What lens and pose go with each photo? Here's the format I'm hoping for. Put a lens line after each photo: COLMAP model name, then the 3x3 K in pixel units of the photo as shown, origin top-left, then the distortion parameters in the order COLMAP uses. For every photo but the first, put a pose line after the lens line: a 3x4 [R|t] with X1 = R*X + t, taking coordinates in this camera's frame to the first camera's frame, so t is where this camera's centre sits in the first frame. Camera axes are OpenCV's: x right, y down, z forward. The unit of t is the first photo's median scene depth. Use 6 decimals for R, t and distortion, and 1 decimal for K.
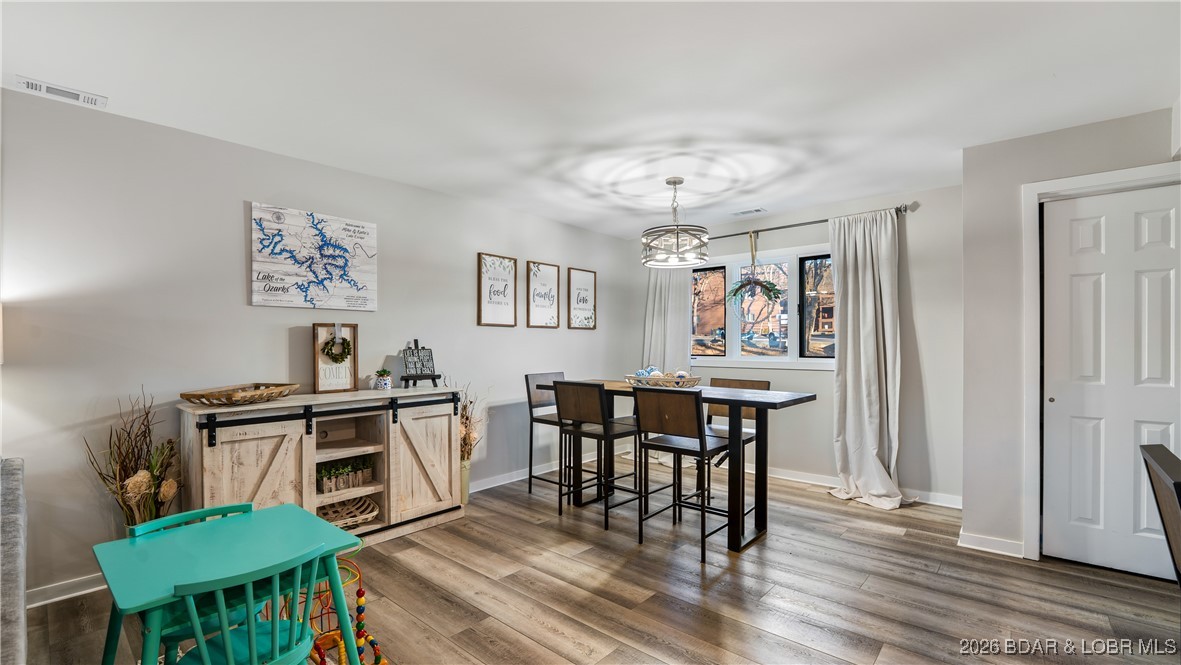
lens RADIAL K [[519.2, 0, 589.0], [0, 519.2, 345.5], [0, 0, 1]] dist [-0.000210, -0.000039]
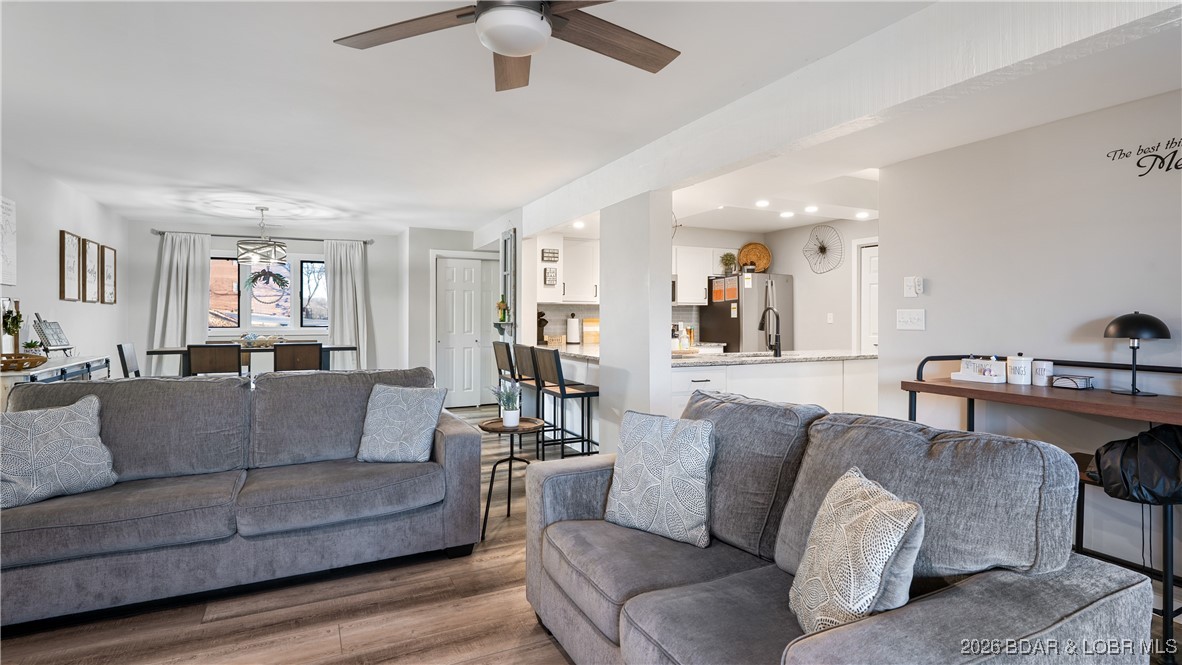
lens RADIAL K [[574.5, 0, 591.0], [0, 574.5, 332.5], [0, 0, 1]] dist [-0.000062, -0.000016]
pose [[0.375337, -0.024241, 0.926571, -0.895593], [-0.000083, 0.999657, 0.026187, -0.003238], [-0.926888, -0.009906, 0.375207, -0.440366]]
